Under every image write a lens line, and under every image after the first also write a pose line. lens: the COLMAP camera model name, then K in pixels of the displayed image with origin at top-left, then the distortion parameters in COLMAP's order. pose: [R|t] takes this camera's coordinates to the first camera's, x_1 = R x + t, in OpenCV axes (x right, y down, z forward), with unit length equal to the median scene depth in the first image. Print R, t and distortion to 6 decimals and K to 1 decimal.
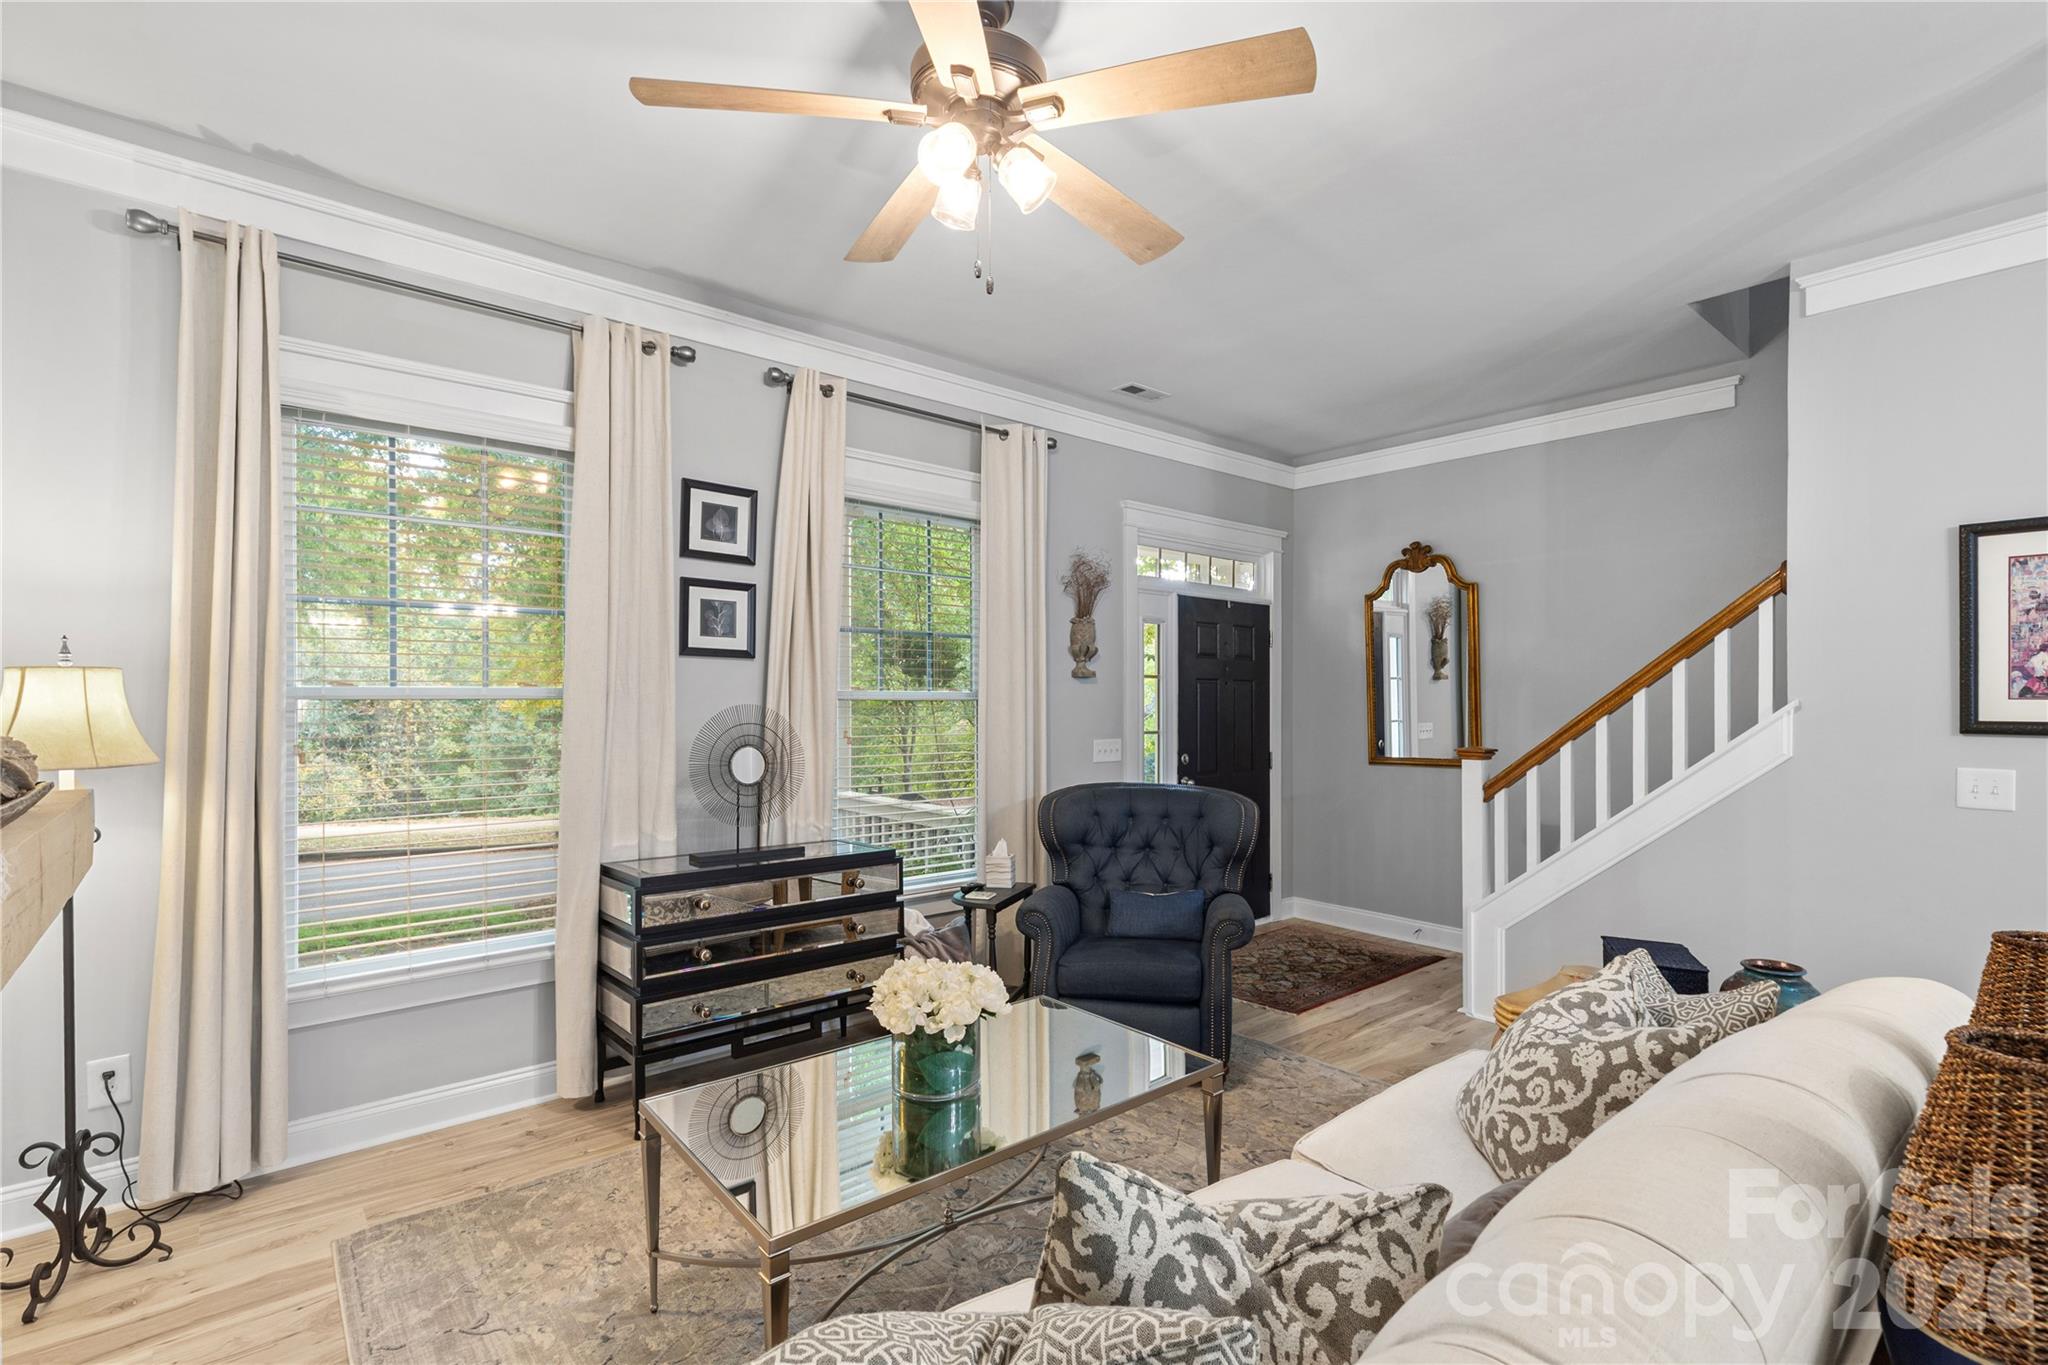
lens RADIAL K [[935.5, 0, 1007.3], [0, 935.5, 693.2], [0, 0, 1]] dist [0.007244, -0.002237]
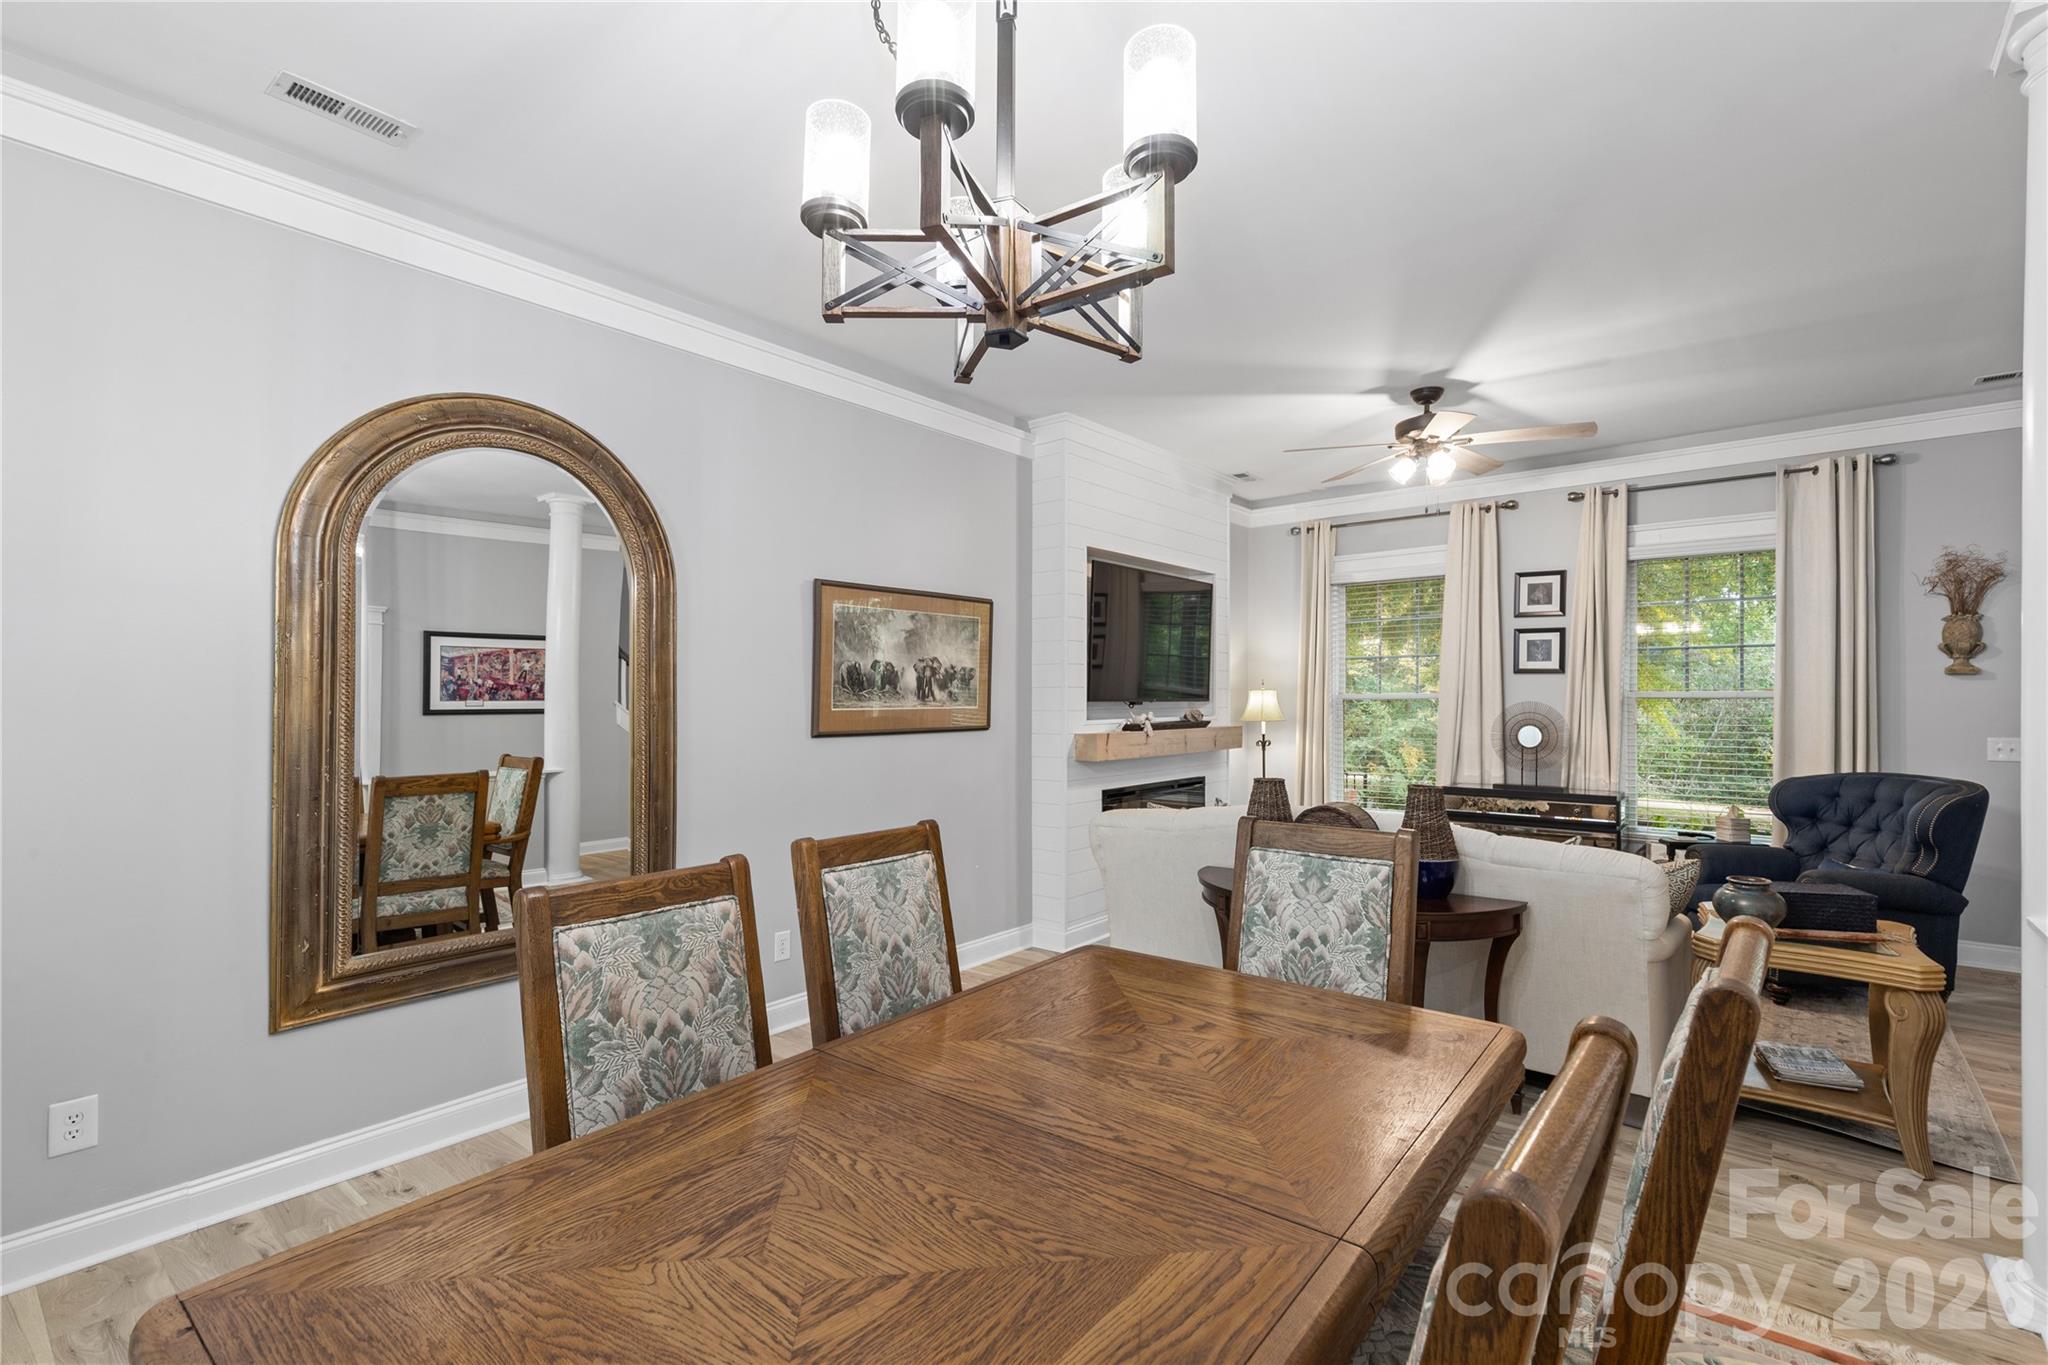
lens RADIAL K [[935.5, 0, 1024.4], [0, 935.5, 694.1], [0, 0, 1]] dist [0.007244, -0.002237]
pose [[0.182218, -0.009267, -0.983215, 1.159919], [0.011539, 0.999907, -0.007286, -0.000105], [0.983190, -0.010017, 0.182308, -0.214321]]
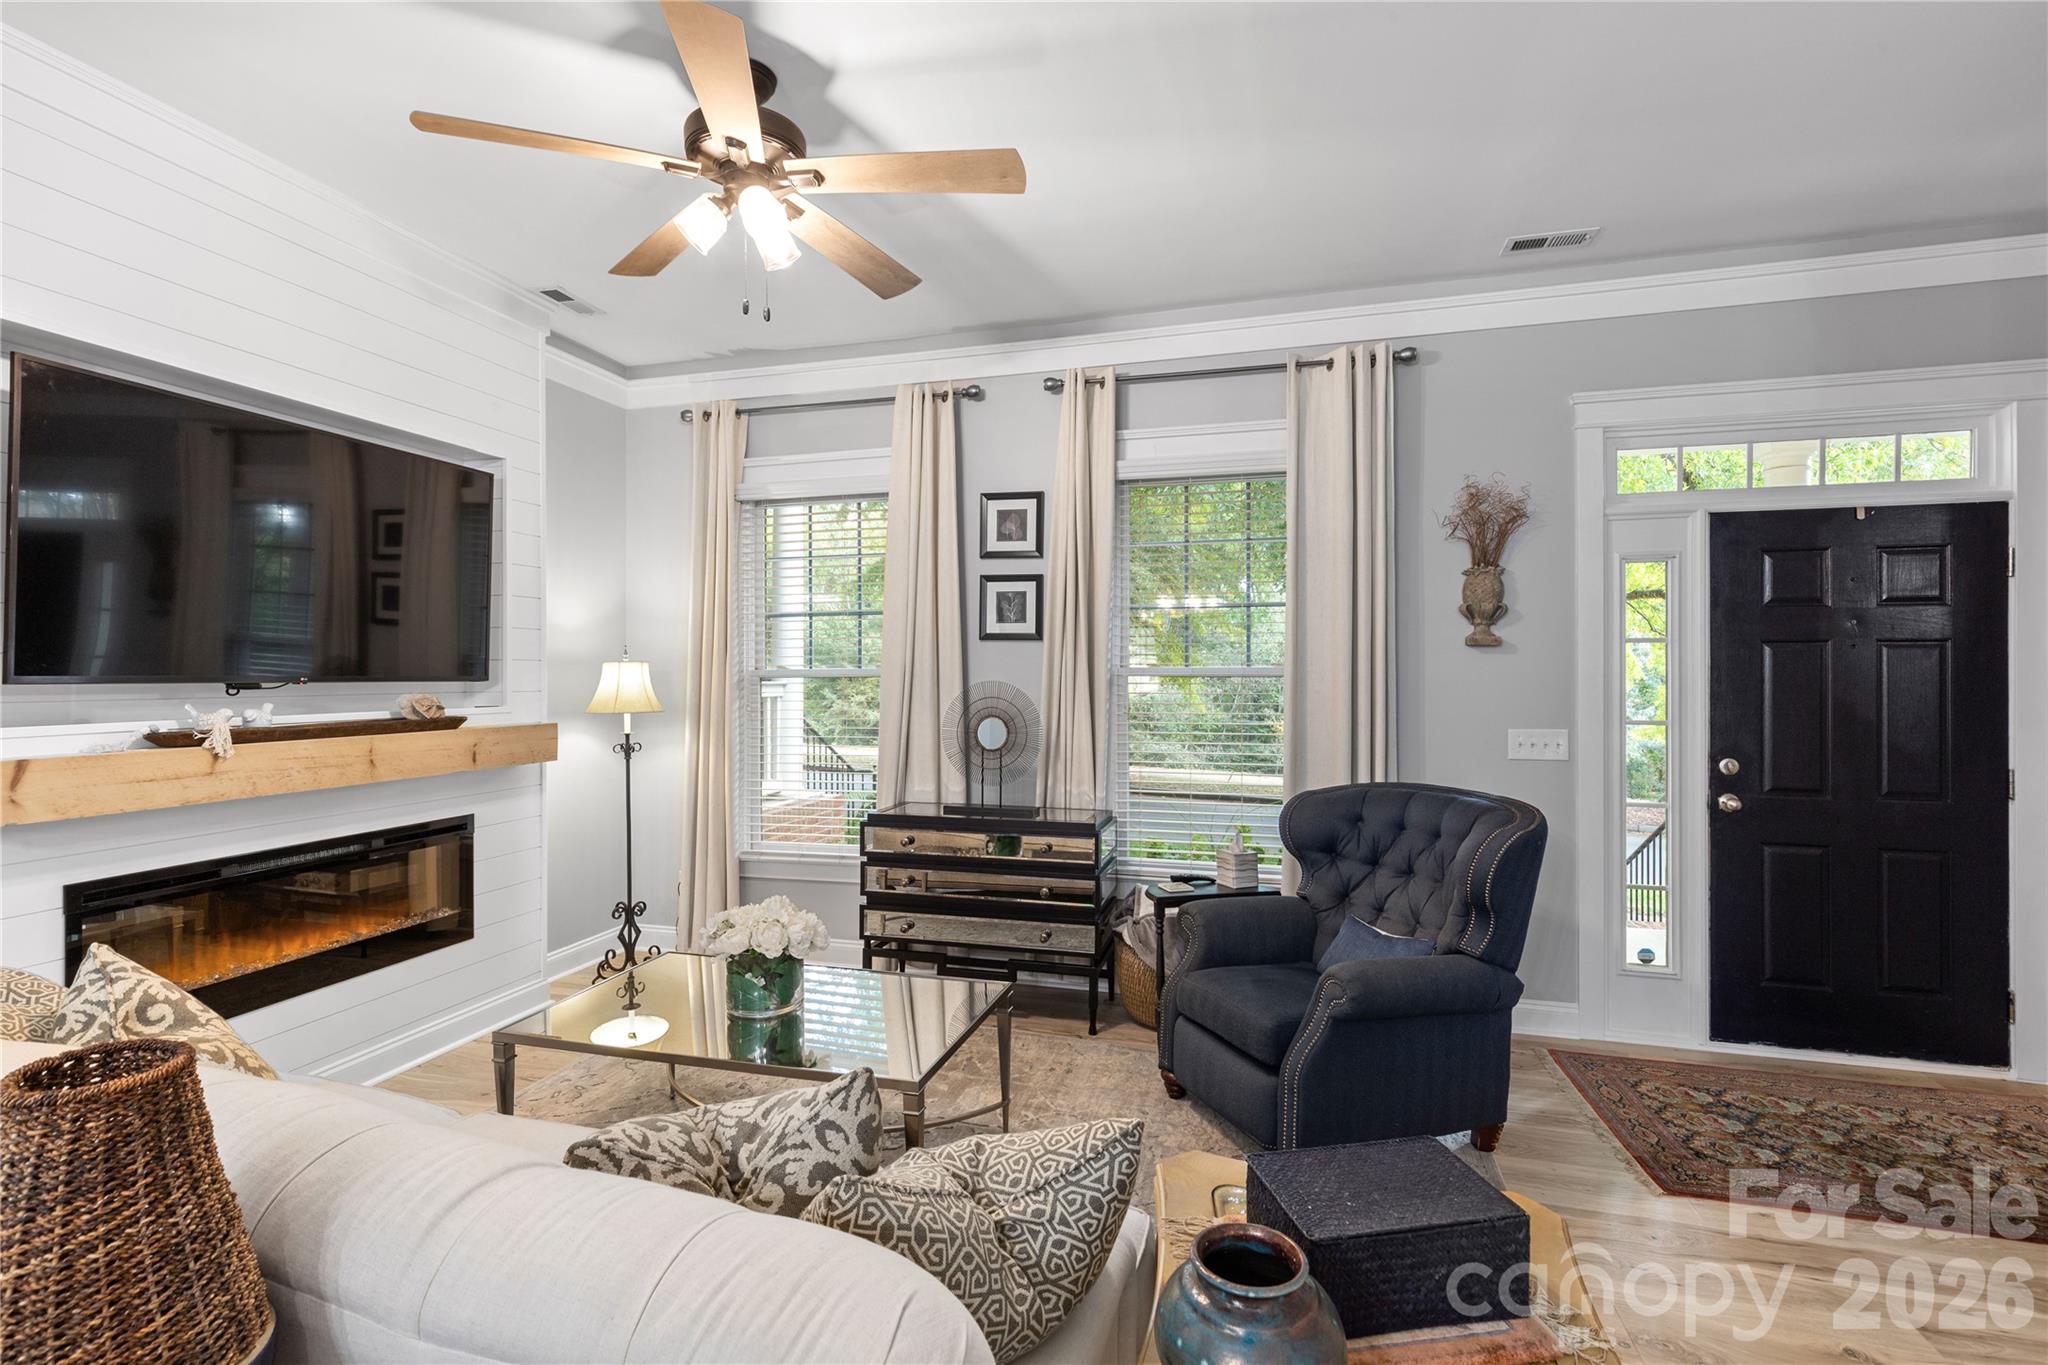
lens RADIAL K [[935.5, 0, 1034.5], [0, 935.5, 665.3], [0, 0, 1]] dist [0.007244, -0.002237]
pose [[0.569135, -0.012243, -0.822153, 0.653042], [0.010654, 0.999915, -0.007515, 0.001232], [0.822175, -0.004482, 0.569218, 0.355332]]
